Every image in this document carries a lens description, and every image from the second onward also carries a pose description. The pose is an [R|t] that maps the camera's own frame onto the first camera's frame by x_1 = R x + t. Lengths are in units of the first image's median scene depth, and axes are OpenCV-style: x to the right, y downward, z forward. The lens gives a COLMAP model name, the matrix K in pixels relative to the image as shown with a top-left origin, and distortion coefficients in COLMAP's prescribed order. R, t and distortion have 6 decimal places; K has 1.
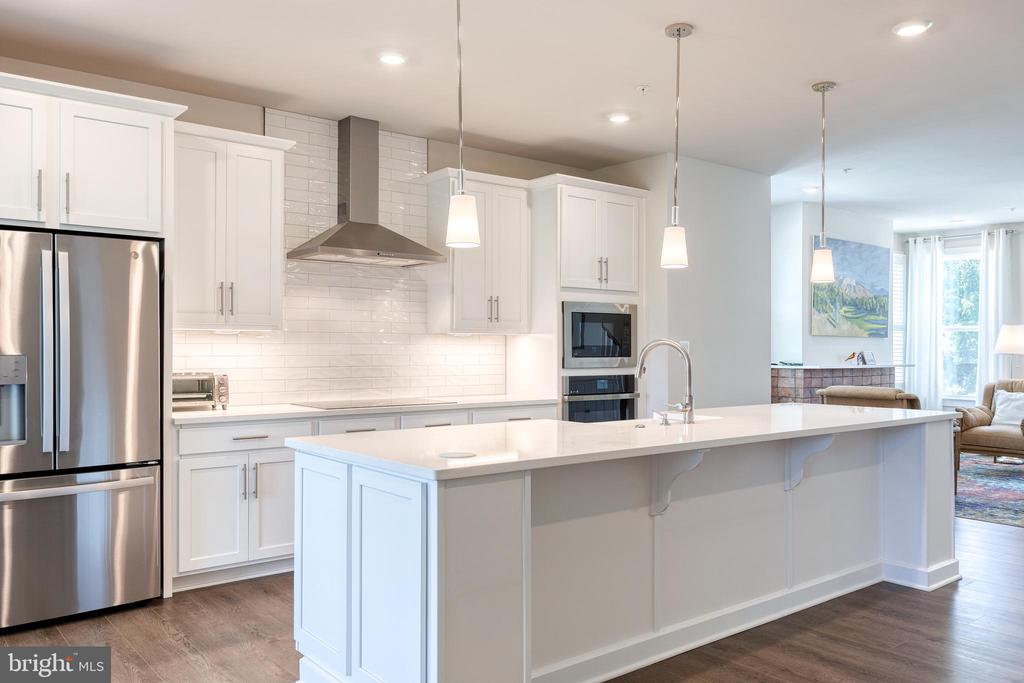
lens RADIAL K [[803.3, 0, 539.2], [0, 803.3, 332.6], [0, 0, 1]] dist [-0.000090, 0.012852]
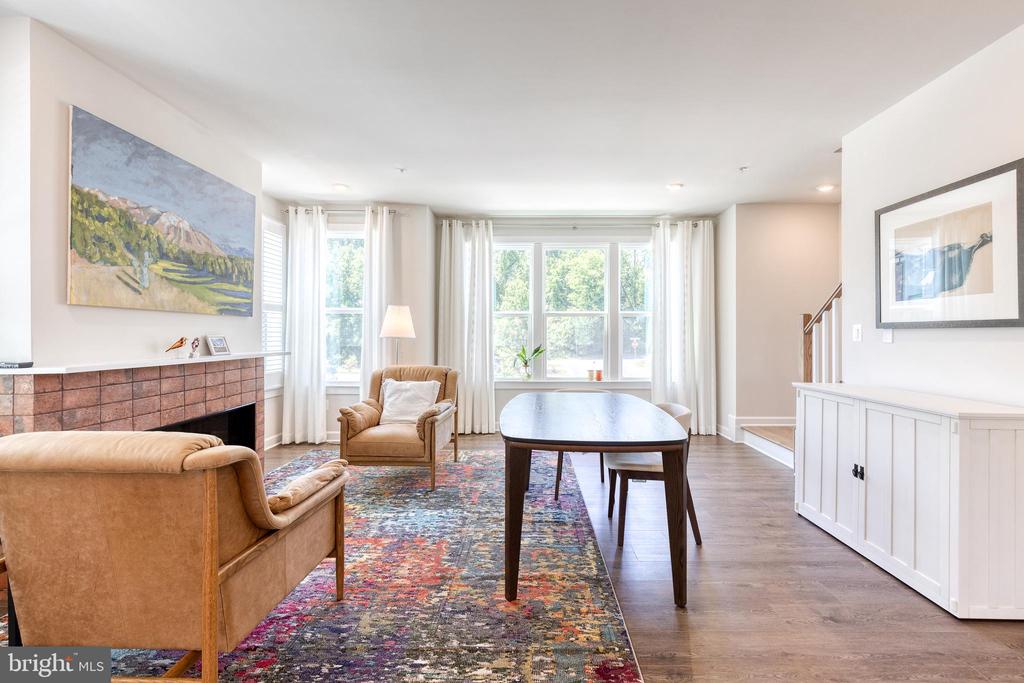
lens RADIAL K [[461.6, 0, 526.6], [0, 461.6, 332.0], [0, 0, 1]] dist [0.010683, -0.000697]
pose [[0.641174, -0.000470, 0.767395, 0.306223], [-0.013138, 0.999847, 0.011590, 0.013544], [-0.767283, -0.017513, 0.641070, 0.607192]]
